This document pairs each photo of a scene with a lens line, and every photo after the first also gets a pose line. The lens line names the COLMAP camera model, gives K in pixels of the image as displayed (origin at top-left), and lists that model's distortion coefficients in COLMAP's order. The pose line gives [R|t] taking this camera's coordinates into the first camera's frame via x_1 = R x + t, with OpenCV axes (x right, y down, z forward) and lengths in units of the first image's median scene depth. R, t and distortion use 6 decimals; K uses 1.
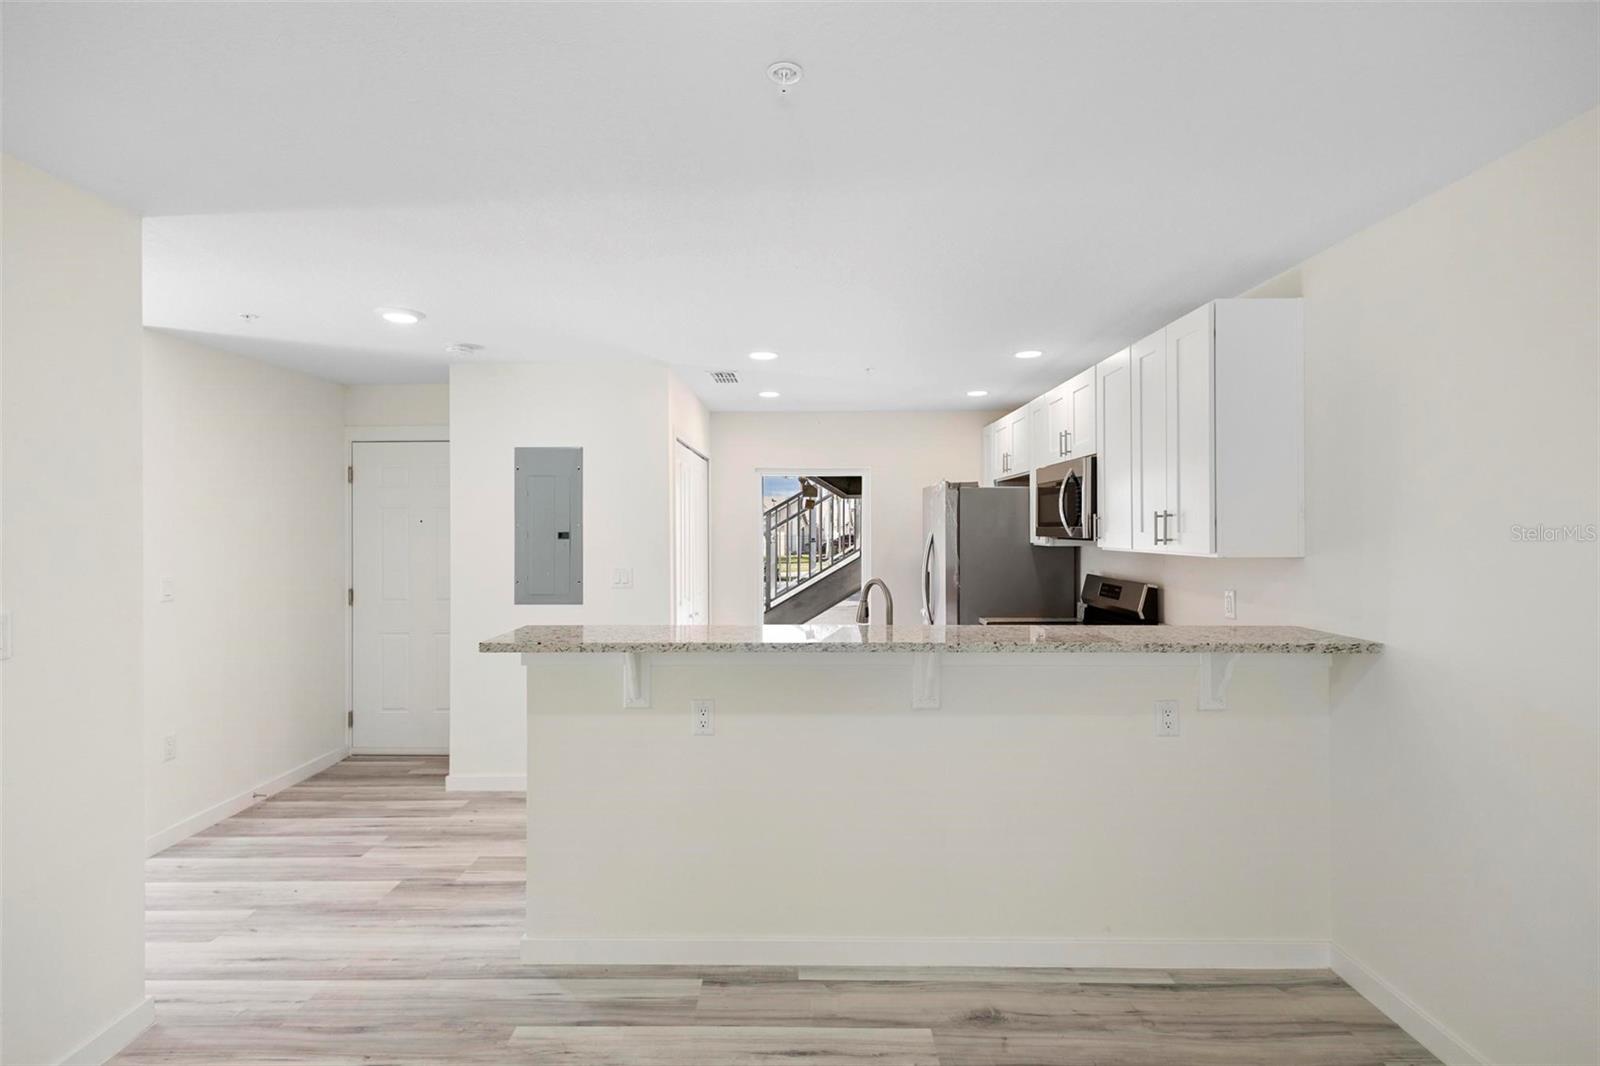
lens RADIAL K [[755.1, 0, 789.8], [0, 755.1, 533.4], [0, 0, 1]] dist [0.008738, -0.001699]
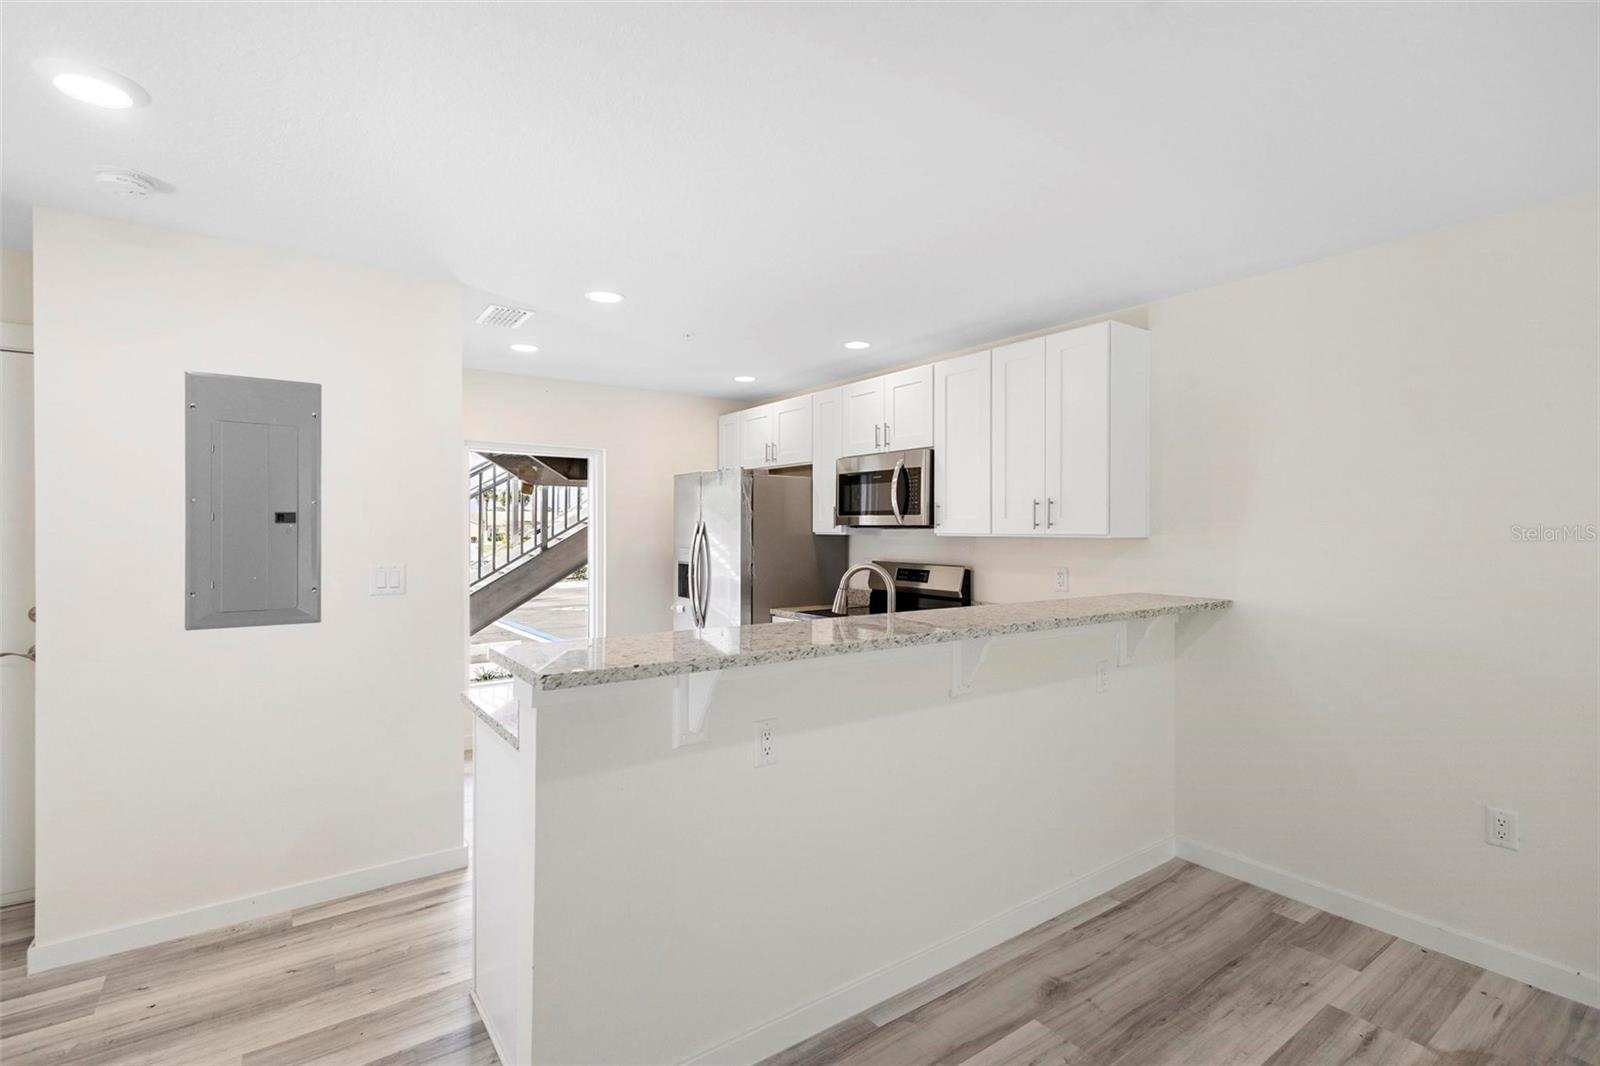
lens RADIAL K [[755.1, 0, 828.3], [0, 755.1, 536.8], [0, 0, 1]] dist [0.008738, -0.001699]
pose [[0.799361, -0.002399, 0.600846, -0.362706], [-0.000755, 0.999987, 0.004998, 0.018115], [-0.600851, -0.004449, 0.799349, 0.229632]]
